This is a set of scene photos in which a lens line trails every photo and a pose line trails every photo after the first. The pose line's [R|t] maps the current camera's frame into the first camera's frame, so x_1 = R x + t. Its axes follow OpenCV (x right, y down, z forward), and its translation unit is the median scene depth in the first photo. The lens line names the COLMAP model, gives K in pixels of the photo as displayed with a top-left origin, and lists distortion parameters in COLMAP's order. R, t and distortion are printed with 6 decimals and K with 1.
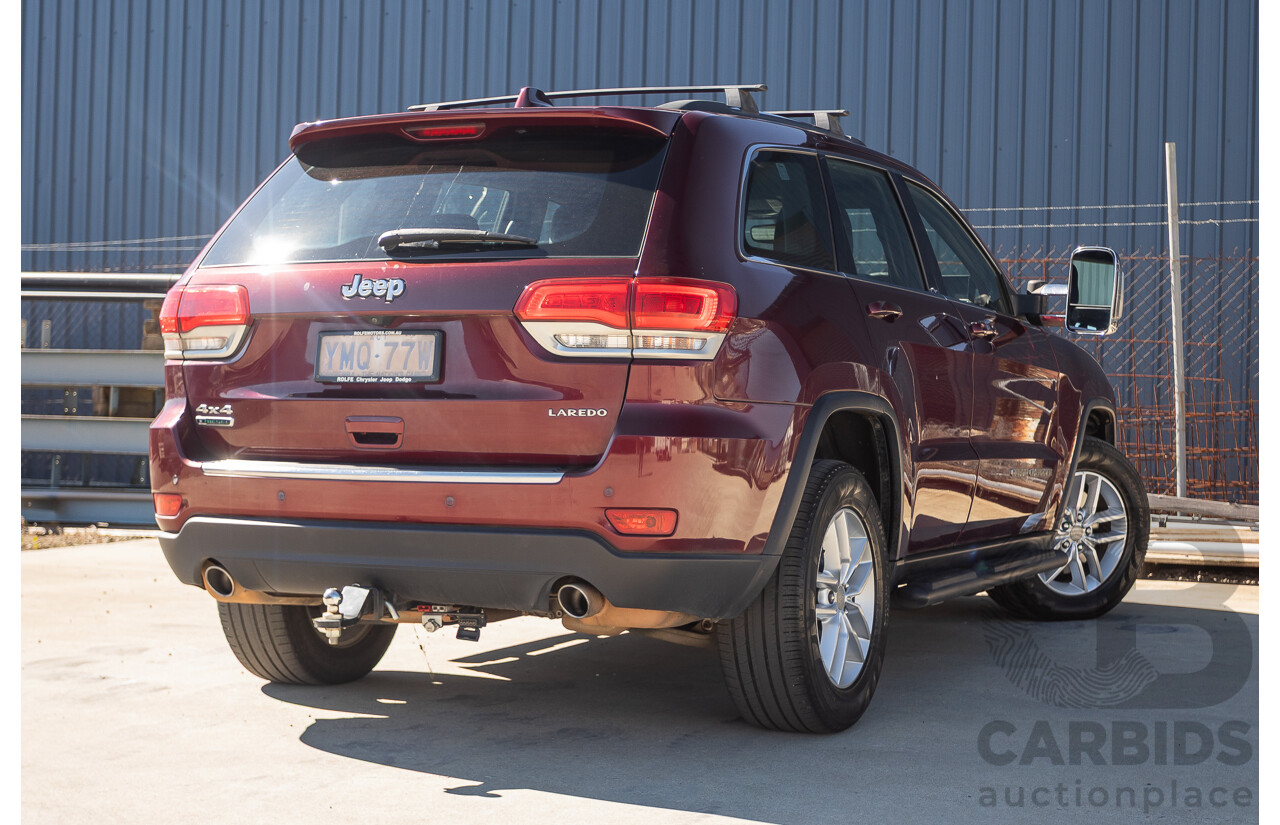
lens RADIAL K [[2107.5, 0, 646.8], [0, 2107.5, 412.0], [0, 0, 1]] dist [-0.025129, 0.000000]
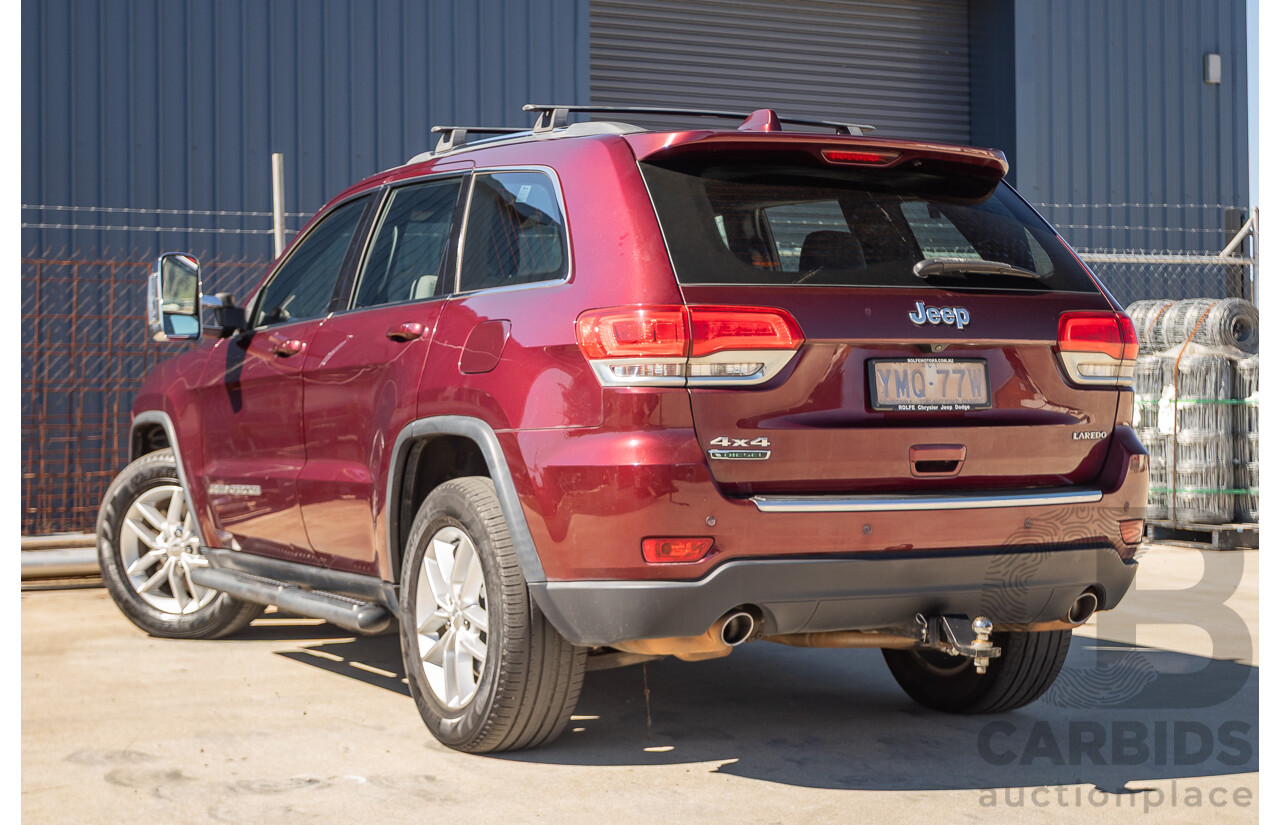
lens RADIAL K [[2138.6, 0, 642.0], [0, 2138.6, 413.9], [0, 0, 1]] dist [-0.040524, 0.000000]
pose [[0.602571, -0.019262, 0.797833, -1.014734], [0.013982, 0.999810, 0.013579, -0.027850], [-0.797943, 0.002973, 0.602725, 0.496664]]
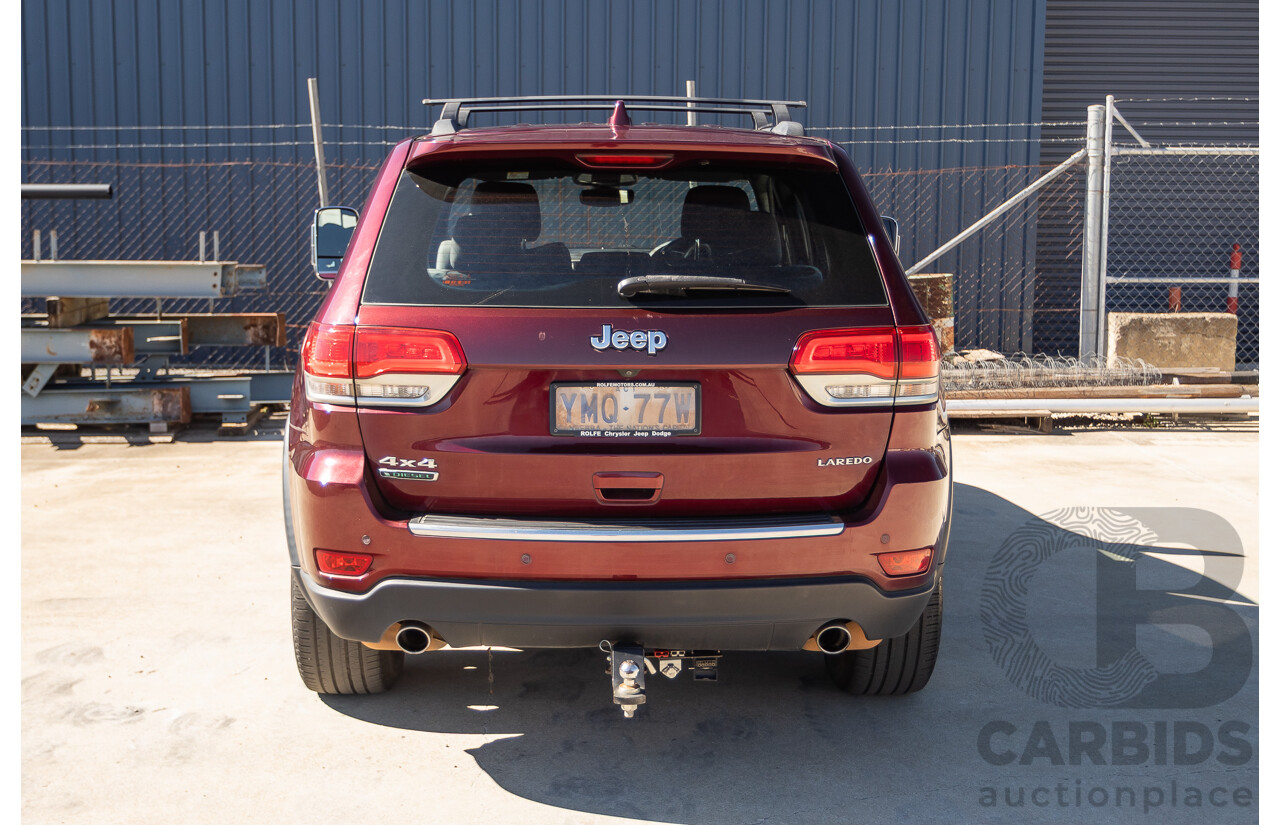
lens RADIAL K [[1544.5, 0, 644.1], [0, 1544.5, 406.8], [0, 0, 1]] dist [-0.012610, 0.000000]
pose [[0.888197, -0.063497, 0.455054, -0.439665], [0.003206, 0.991237, 0.132057, -0.120011], [-0.459451, -0.115834, 0.880617, 0.373352]]
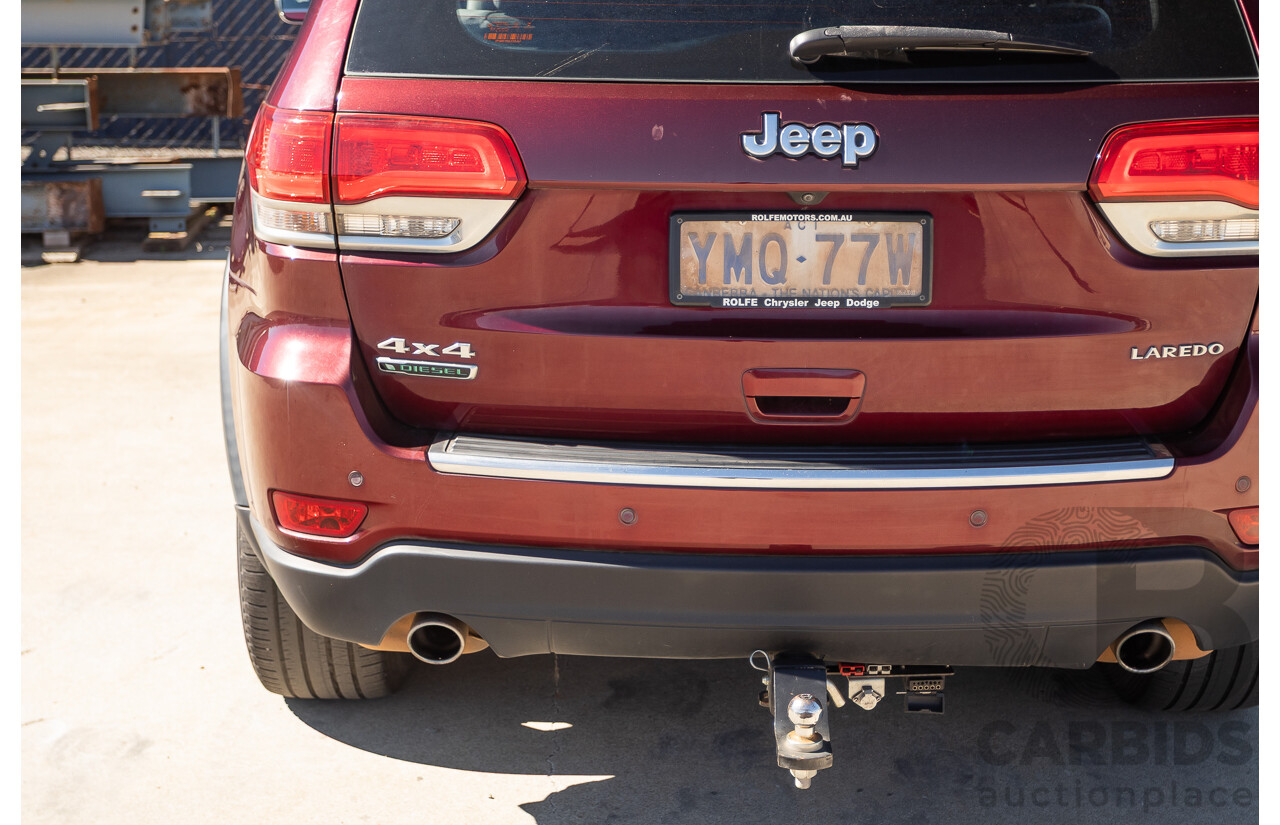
lens RADIAL K [[2107.5, 0, 644.7], [0, 2107.5, 399.3], [0, 0, 1]] dist [-0.025129, 0.000000]
pose [[0.908525, -0.099857, 0.405724, -0.392602], [0.004209, 0.973160, 0.230090, -0.117998], [-0.417810, -0.207335, 0.884560, 0.516411]]
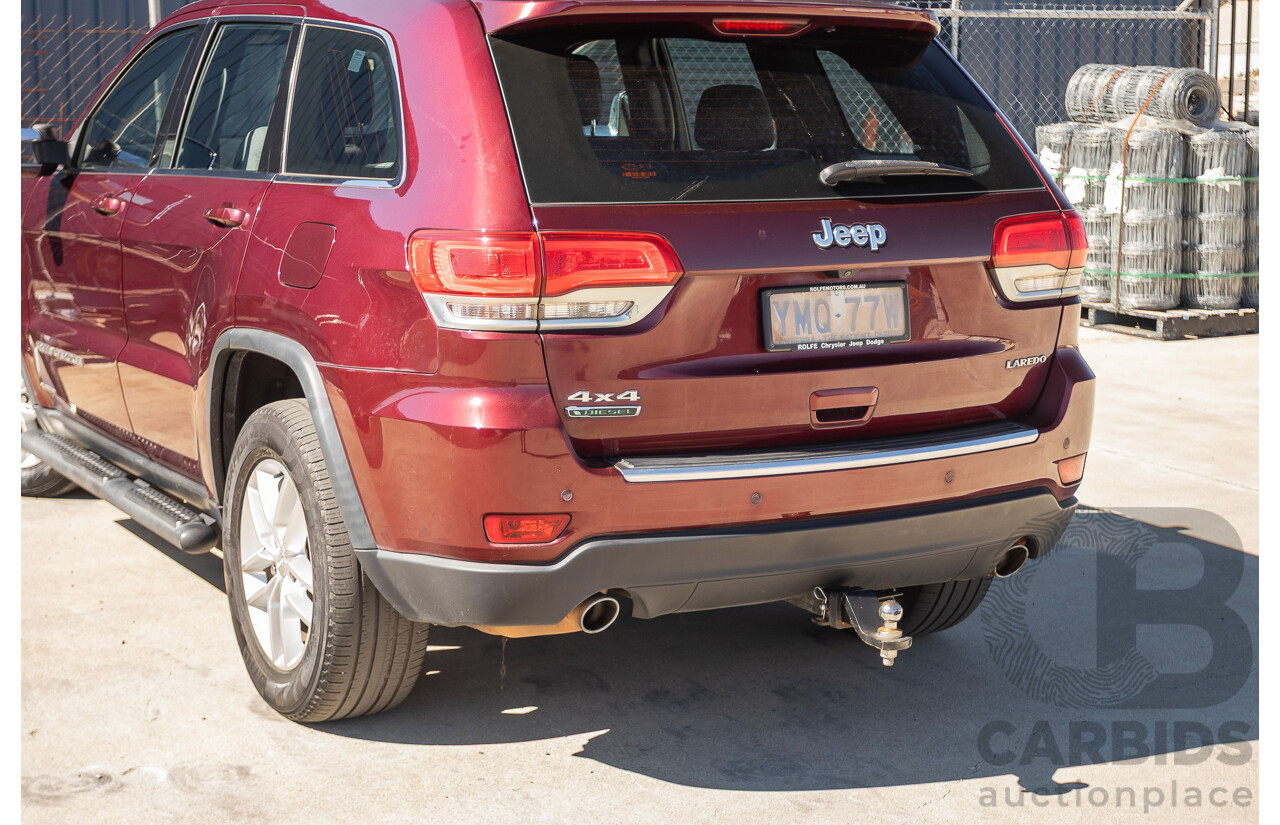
lens RADIAL K [[2107.5, 0, 635.4], [0, 2107.5, 409.6], [0, 0, 1]] dist [-0.025129, 0.000000]
pose [[0.585600, -0.133087, 0.799601, -0.840681], [0.005996, 0.987114, 0.159906, -0.122768], [-0.810578, -0.088847, 0.578852, 0.577816]]
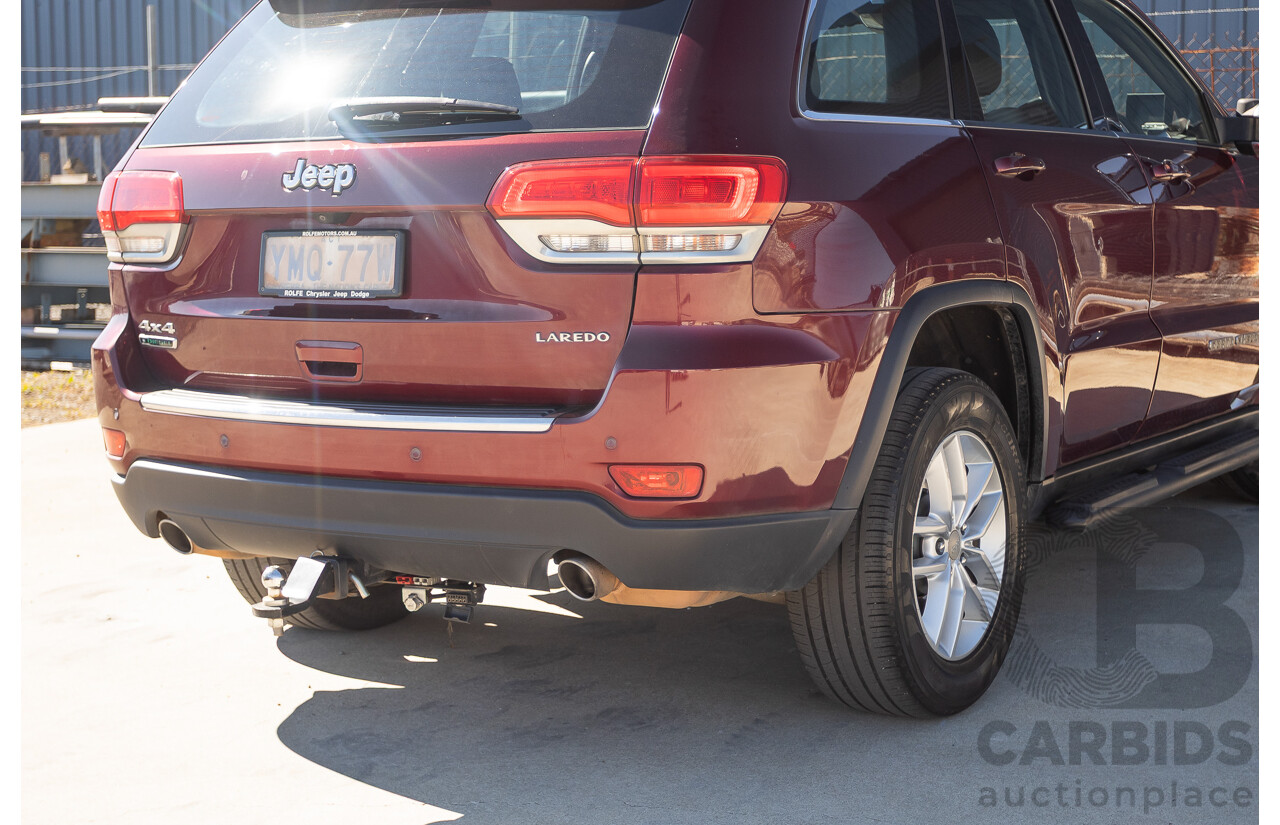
lens RADIAL K [[2107.5, 0, 642.6], [0, 2107.5, 418.5], [0, 0, 1]] dist [-0.025129, 0.000000]
pose [[0.990224, -0.014697, -0.138707, 0.093736], [0.030075, 0.993539, 0.109434, -0.051114], [0.136202, -0.112536, 0.984269, 0.239937]]
